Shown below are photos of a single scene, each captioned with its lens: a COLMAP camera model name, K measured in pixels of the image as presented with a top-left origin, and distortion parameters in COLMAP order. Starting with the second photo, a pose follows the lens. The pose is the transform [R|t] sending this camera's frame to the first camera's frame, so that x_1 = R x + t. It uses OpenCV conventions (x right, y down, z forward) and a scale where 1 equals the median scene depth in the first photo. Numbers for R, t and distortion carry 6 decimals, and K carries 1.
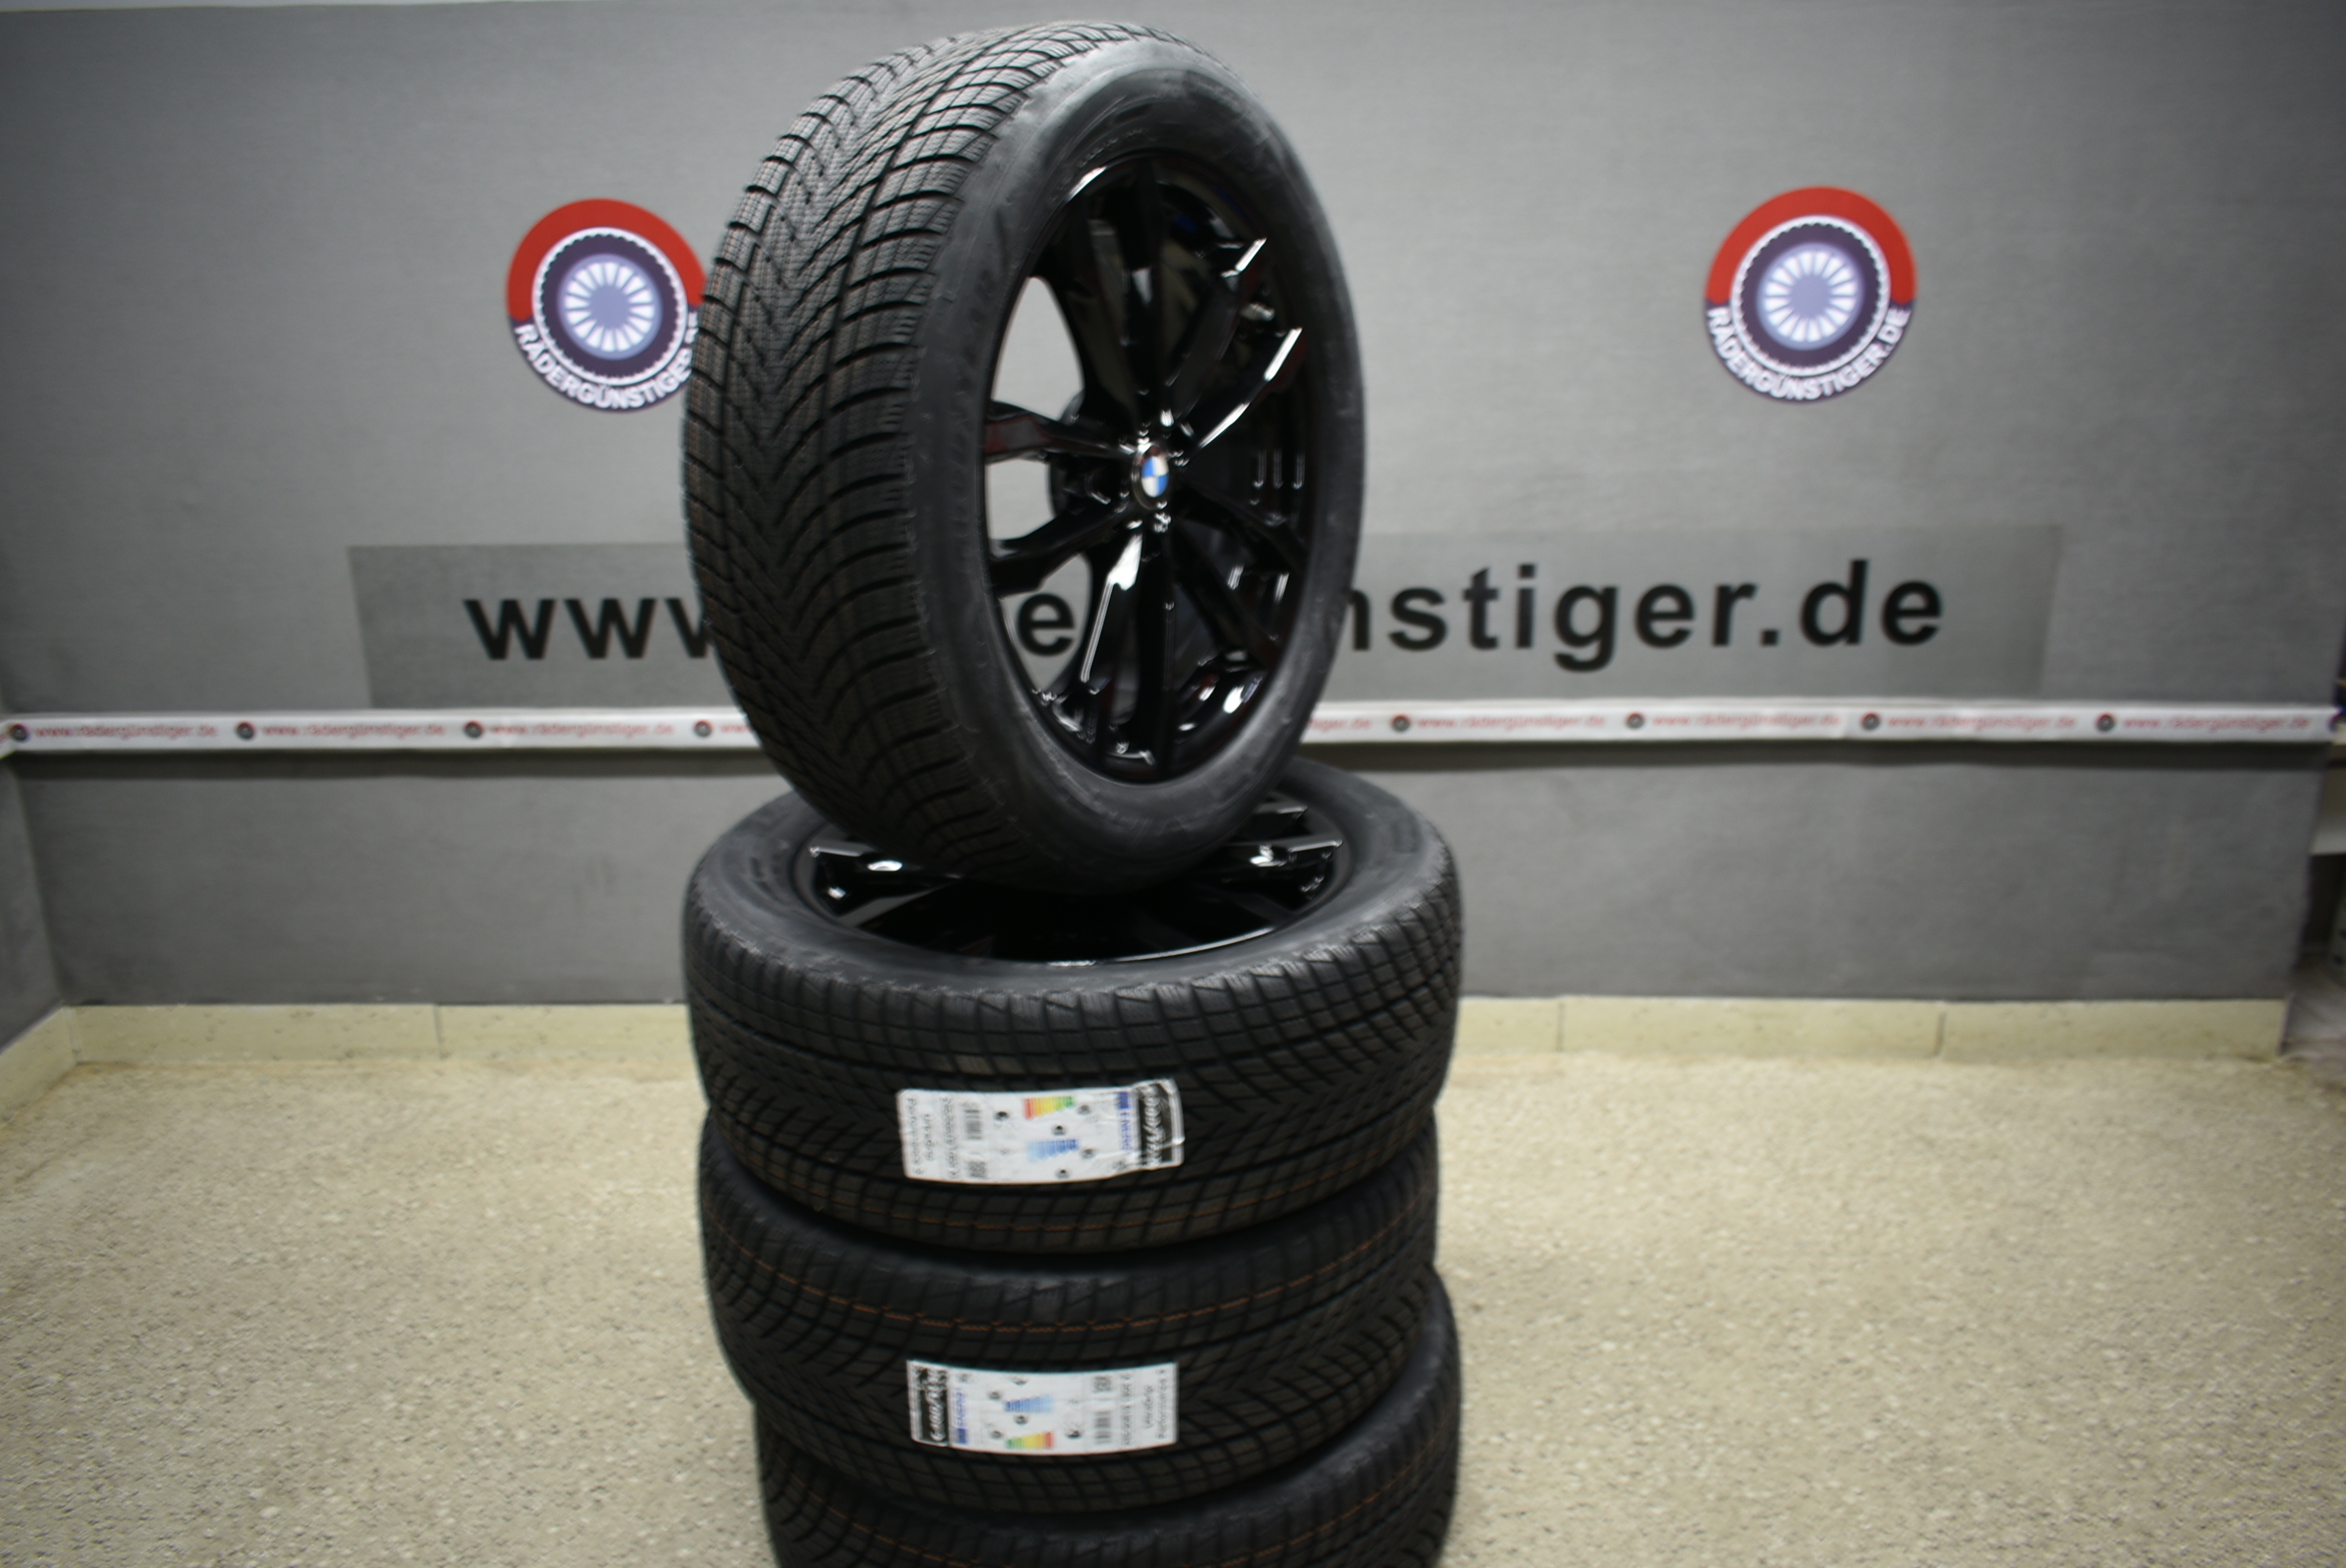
lens RADIAL K [[1838.8, 0, 1173.9], [0, 1838.8, 805.1], [0, 0, 1]] dist [-0.016320, 0.007260]
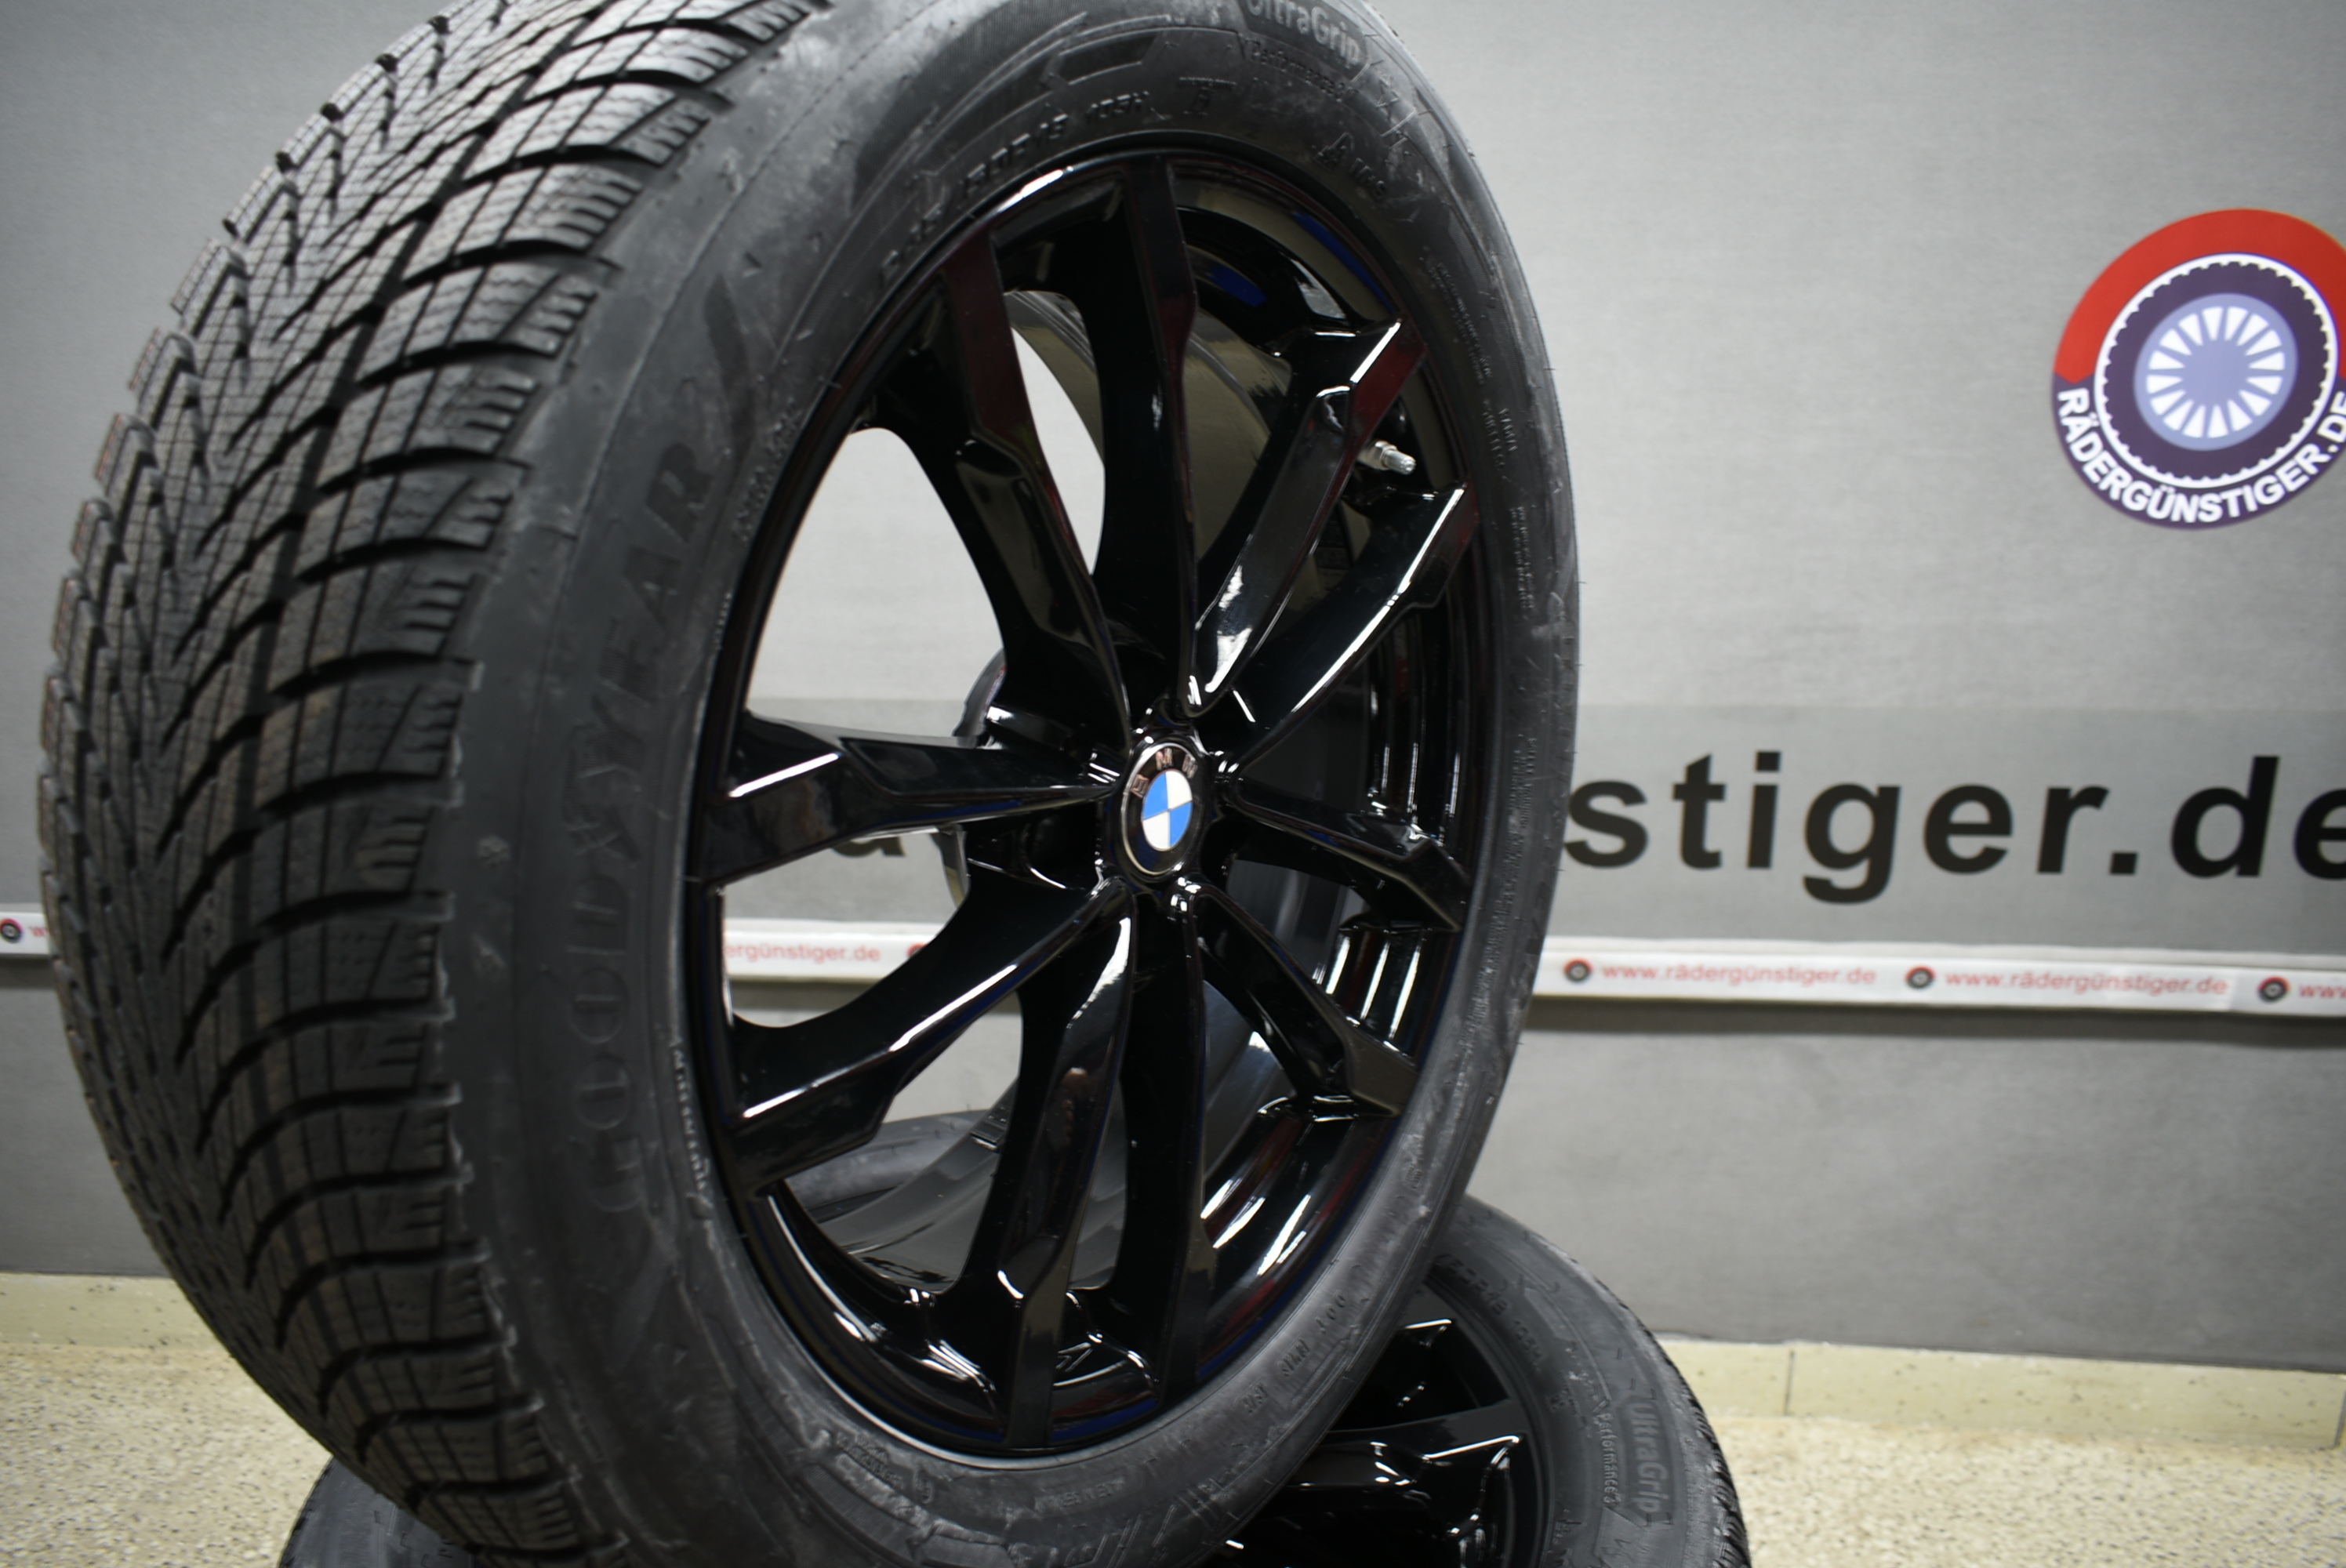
lens RADIAL K [[1838.8, 0, 1173.9], [0, 1838.8, 805.1], [0, 0, 1]] dist [-0.016320, 0.007260]
pose [[0.997753, 0.022590, -0.063072, 0.015323], [-0.022895, 0.999729, -0.004111, -0.123627], [0.062962, 0.005546, 0.998000, 0.355006]]
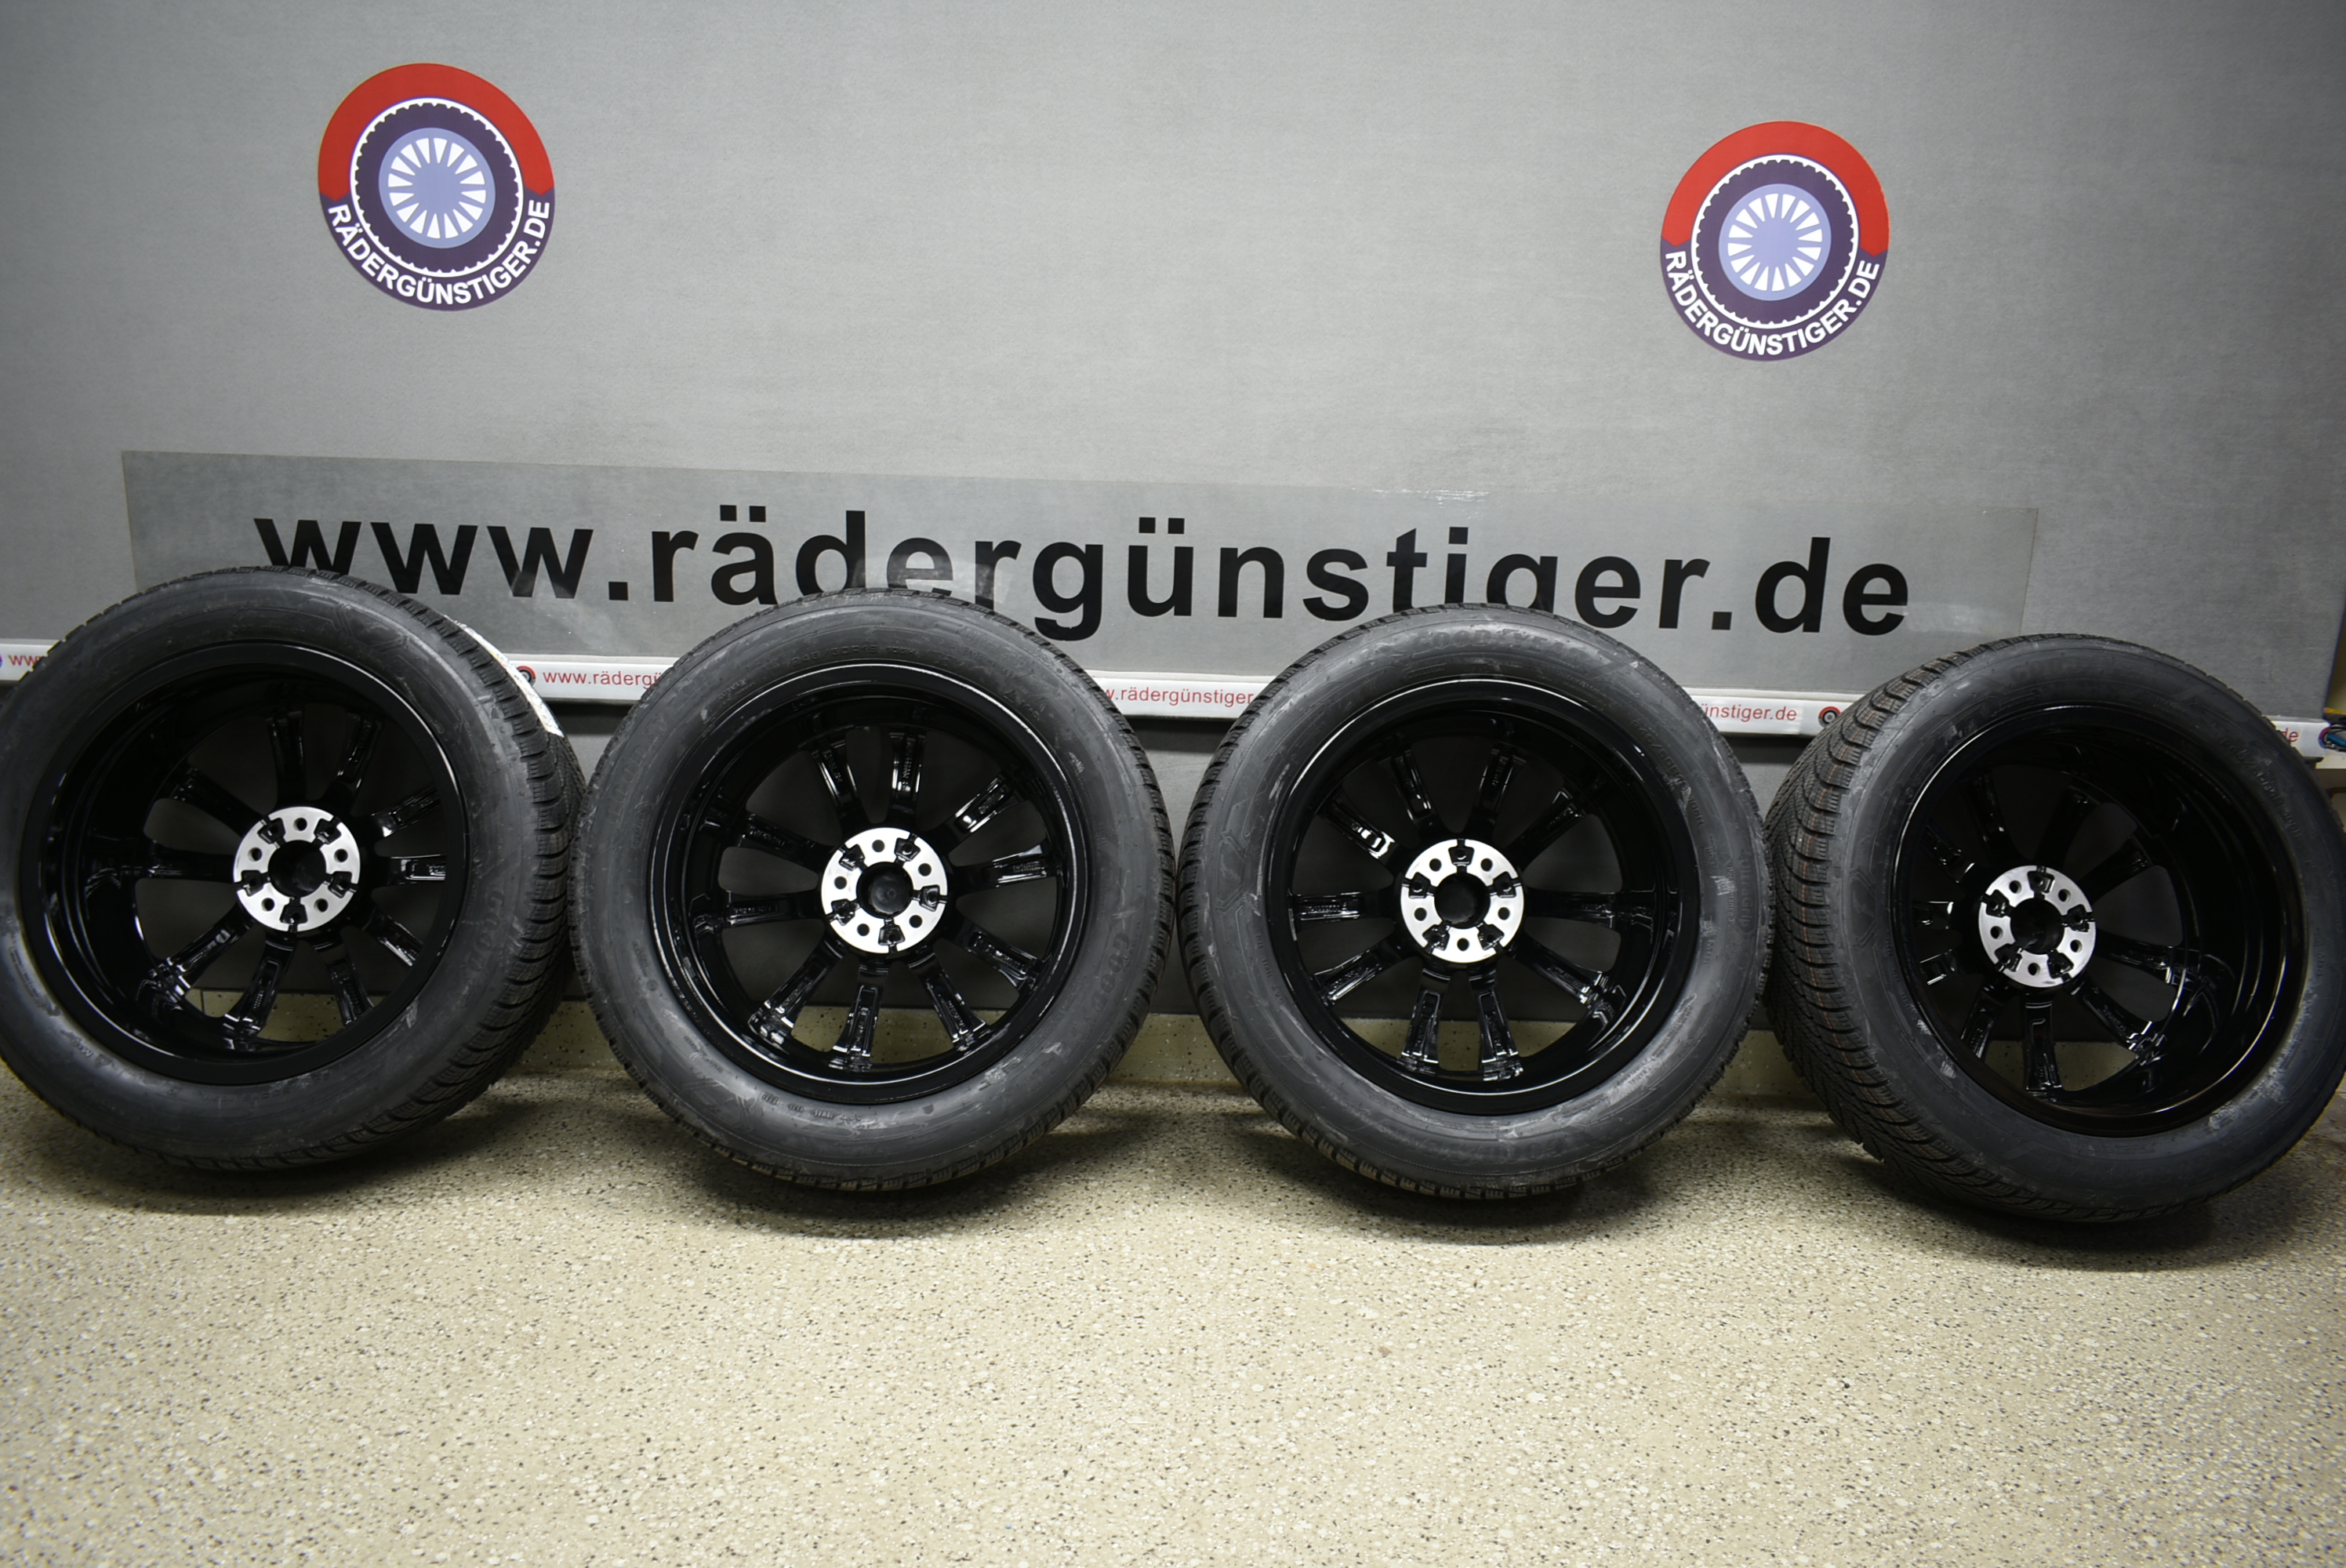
lens RADIAL K [[1838.8, 0, 1173.9], [0, 1838.8, 805.1], [0, 0, 1]] dist [-0.016320, 0.007260]
pose [[0.998071, 0.036743, 0.050051, 0.015022], [-0.033954, 0.997883, -0.055471, 0.071613], [-0.051983, 0.053664, 0.997205, 0.138458]]
